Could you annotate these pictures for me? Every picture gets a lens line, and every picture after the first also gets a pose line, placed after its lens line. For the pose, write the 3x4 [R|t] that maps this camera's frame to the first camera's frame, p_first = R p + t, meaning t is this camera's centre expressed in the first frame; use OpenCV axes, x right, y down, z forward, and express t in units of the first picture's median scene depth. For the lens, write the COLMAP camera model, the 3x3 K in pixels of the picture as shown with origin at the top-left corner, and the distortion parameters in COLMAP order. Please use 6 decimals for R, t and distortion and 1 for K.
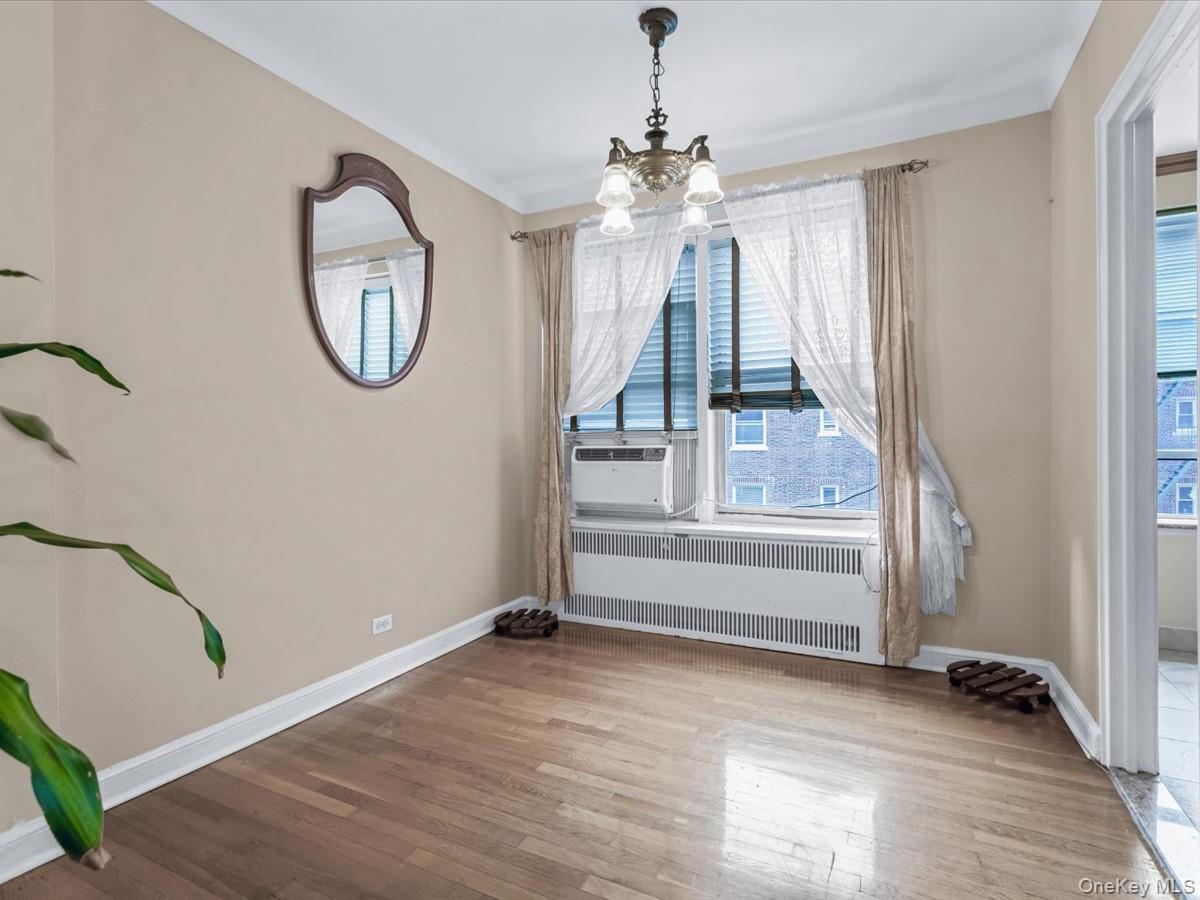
lens RADIAL K [[537.5, 0, 602.6], [0, 537.5, 444.6], [0, 0, 1]] dist [-0.000534, 0.000180]
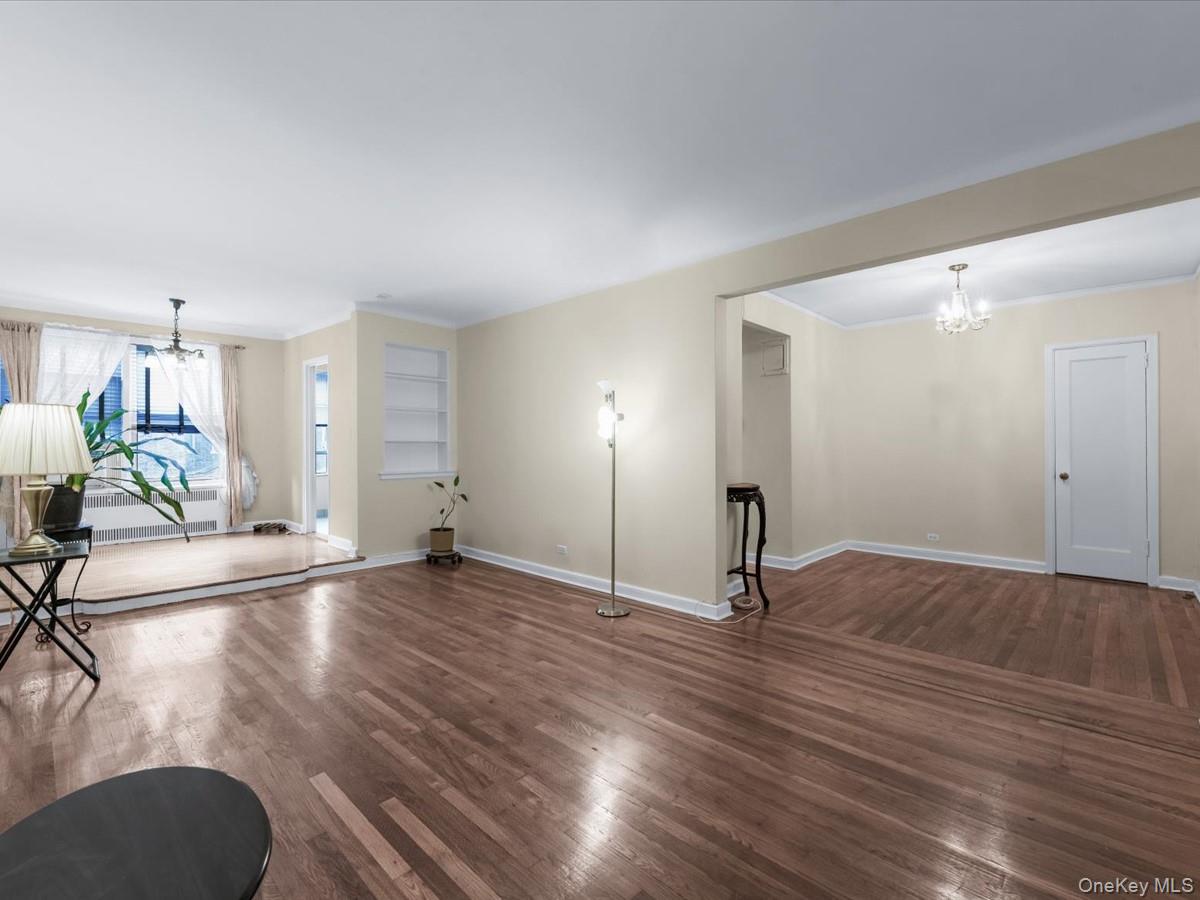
lens RADIAL K [[562.8, 0, 573.4], [0, 562.8, 448.6], [0, 0, 1]] dist [-0.000936, 0.000307]
pose [[0.294021, 0.000705, 0.955799, -1.396789], [0.004637, 0.999987, -0.002164, 0.009616], [-0.955788, 0.005069, 0.294014, -1.239350]]
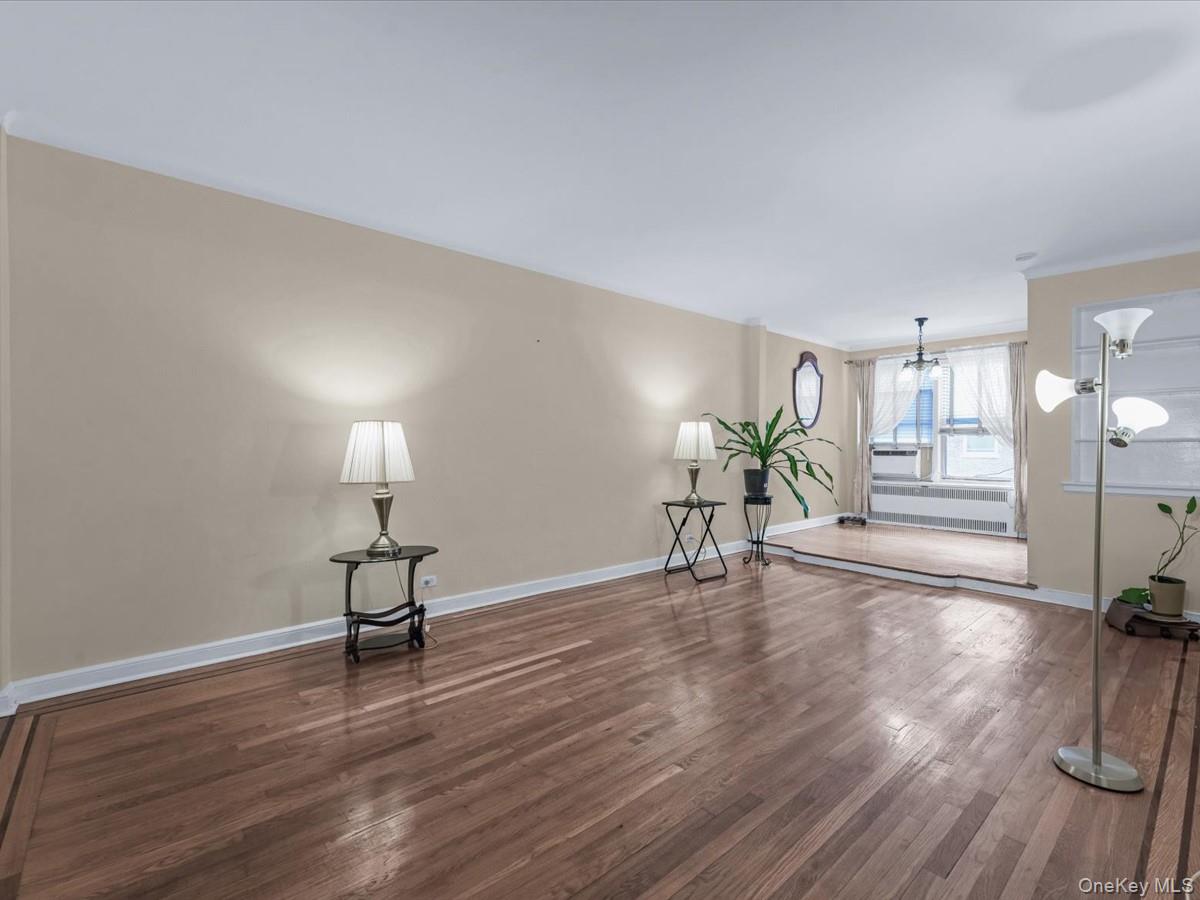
lens RADIAL K [[537.5, 0, 602.6], [0, 537.5, 444.6], [0, 0, 1]] dist [-0.000534, 0.000180]
pose [[0.933240, 0.011914, -0.359056, -0.341361], [-0.015232, 0.999863, -0.006413, 0.015812], [0.358930, 0.011453, 0.933294, -1.789901]]
